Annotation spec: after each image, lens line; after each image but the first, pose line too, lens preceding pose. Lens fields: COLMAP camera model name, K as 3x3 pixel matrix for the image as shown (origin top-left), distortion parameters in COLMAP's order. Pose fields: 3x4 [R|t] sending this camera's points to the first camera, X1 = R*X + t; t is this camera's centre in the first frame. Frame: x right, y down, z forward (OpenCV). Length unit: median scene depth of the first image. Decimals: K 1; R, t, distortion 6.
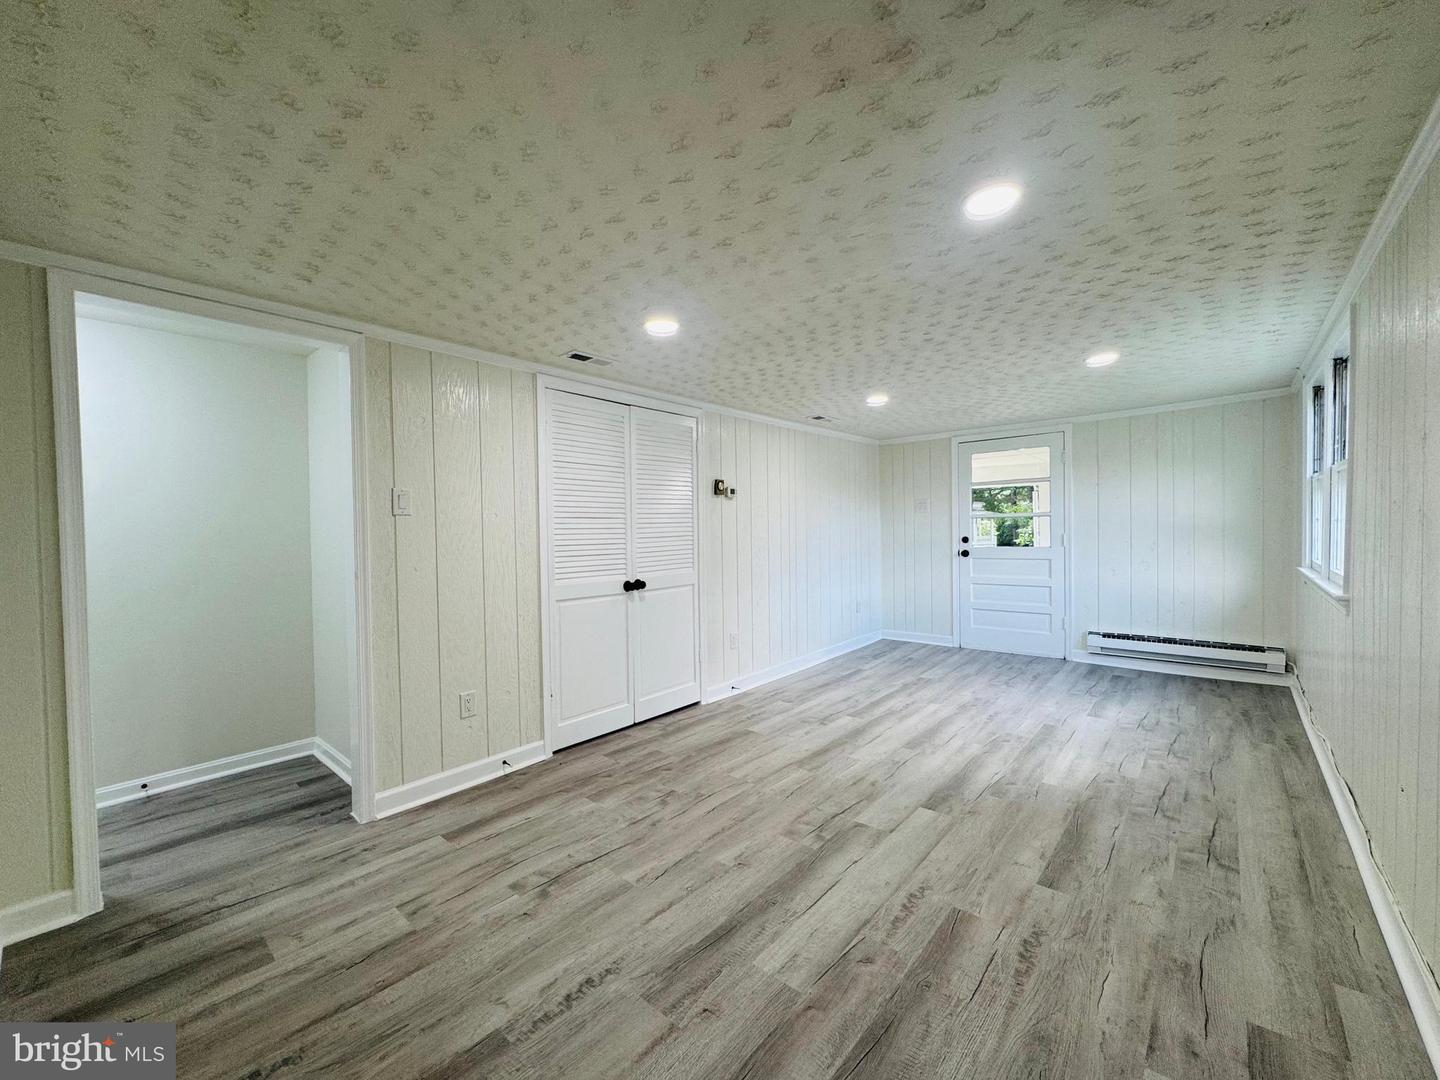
lens RADIAL K [[580.8, 0, 715.5], [0, 580.8, 537.5], [0, 0, 1]] dist [-0.000144, 0.000298]
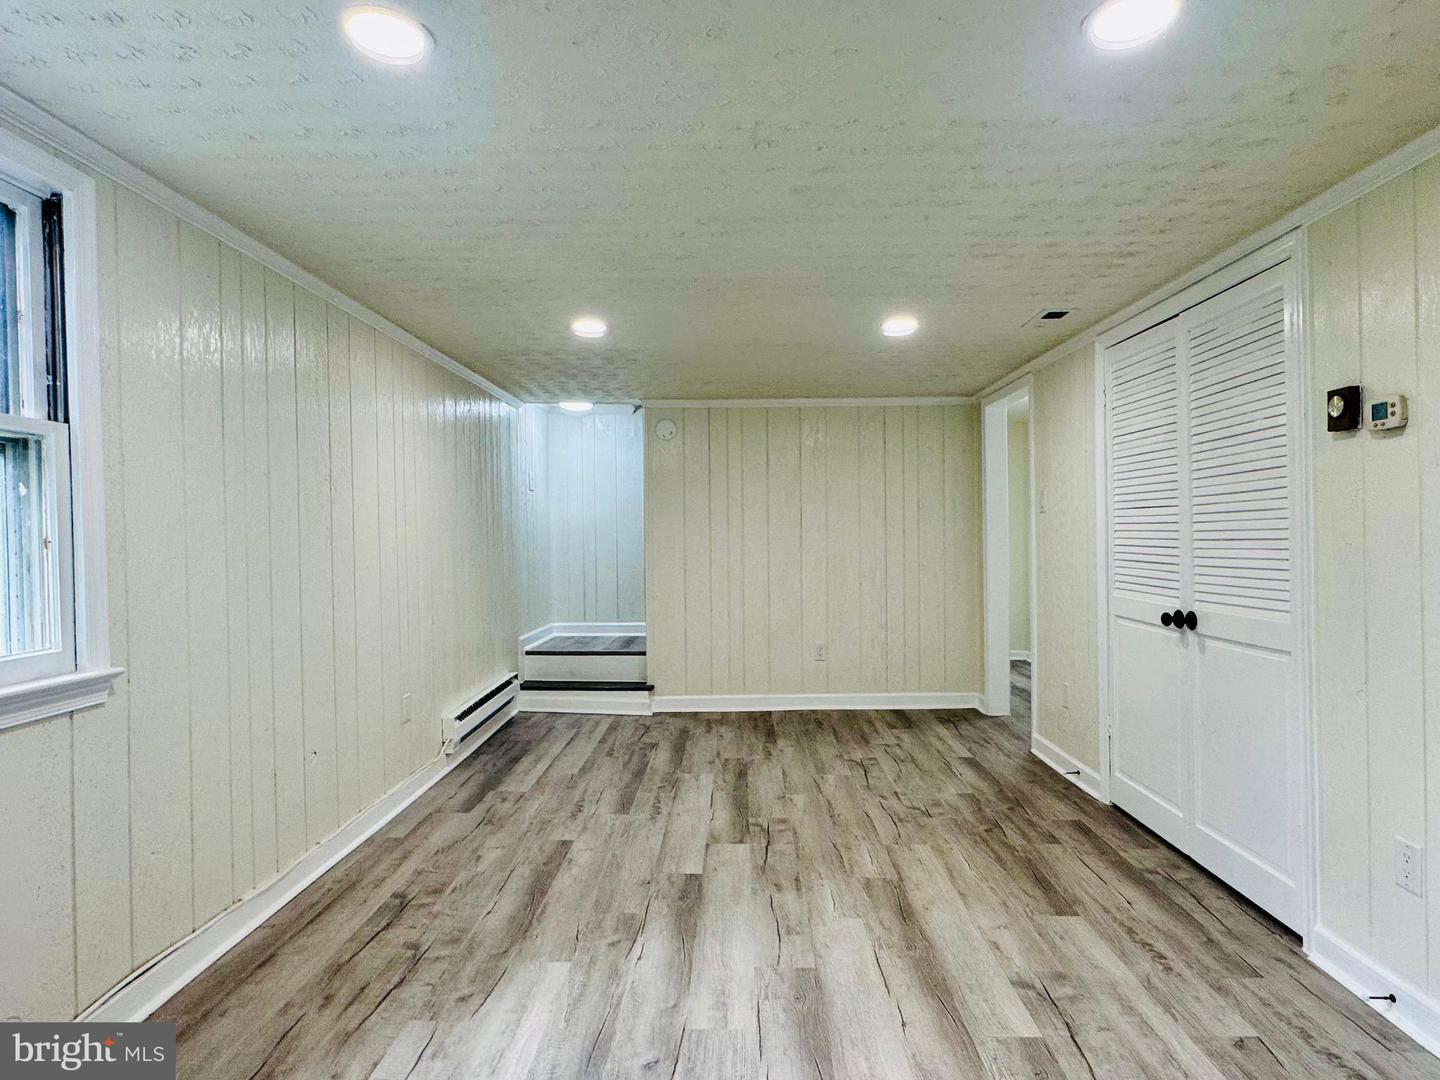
lens RADIAL K [[811.5, 0, 719.1], [0, 811.5, 539.4], [0, 0, 1]] dist [0.004263, 0.000076]
pose [[-0.767908, 0.030350, -0.639840, 1.065517], [0.015206, 0.999459, 0.029159, -0.042228], [0.640379, 0.012662, -0.767954, 1.911165]]
